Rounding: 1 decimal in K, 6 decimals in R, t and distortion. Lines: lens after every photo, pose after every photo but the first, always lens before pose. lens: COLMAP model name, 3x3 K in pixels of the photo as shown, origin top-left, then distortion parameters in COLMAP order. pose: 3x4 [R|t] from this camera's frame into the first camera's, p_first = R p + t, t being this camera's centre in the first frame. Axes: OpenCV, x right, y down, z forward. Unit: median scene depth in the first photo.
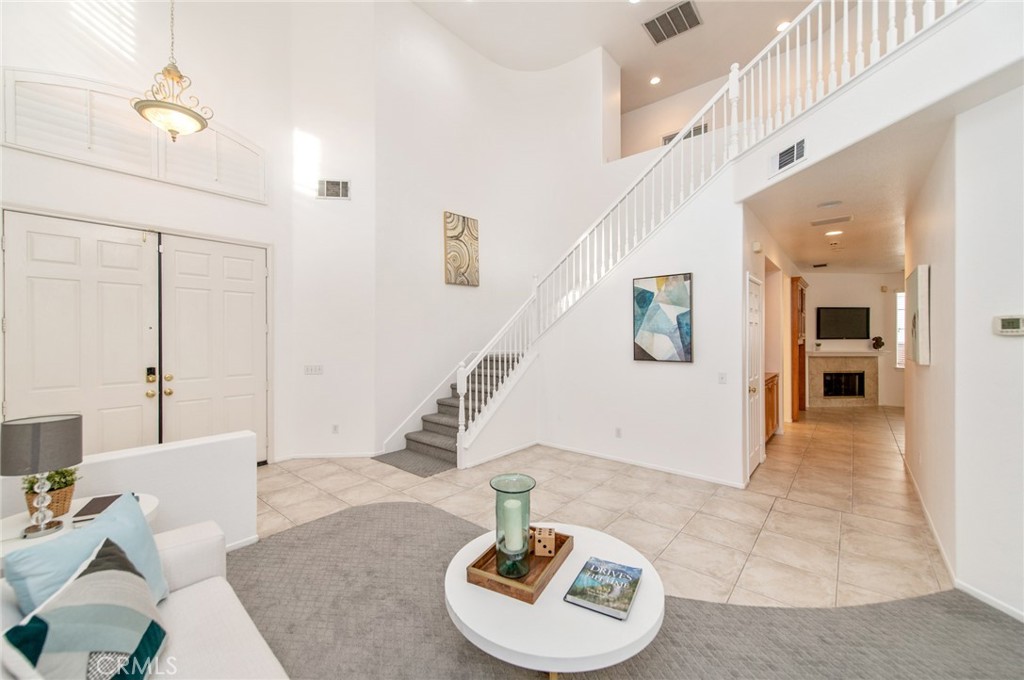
lens RADIAL K [[400.7, 0, 512.7], [0, 400.7, 338.9], [0, 0, 1]] dist [-0.000493, -0.000065]
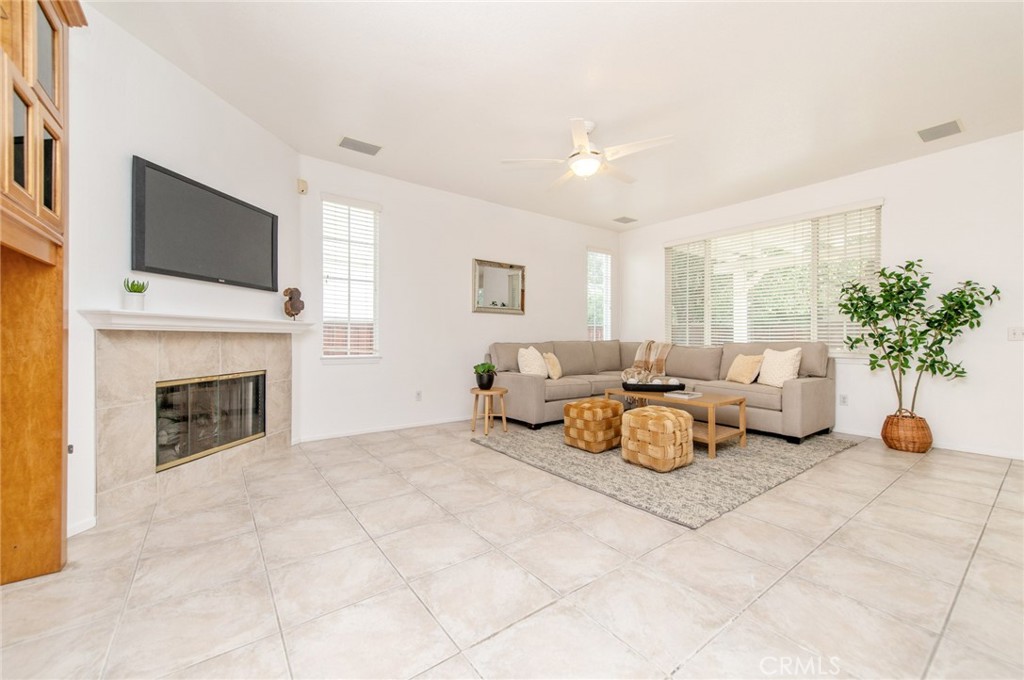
lens RADIAL K [[400.7, 0, 512.2], [0, 400.7, 338.6], [0, 0, 1]] dist [-0.000493, -0.000065]
pose [[0.223490, 0.002200, 0.974704, 0.539591], [-0.006780, 0.999977, -0.000703, 0.047530], [-0.974683, -0.006451, 0.223500, 0.669587]]
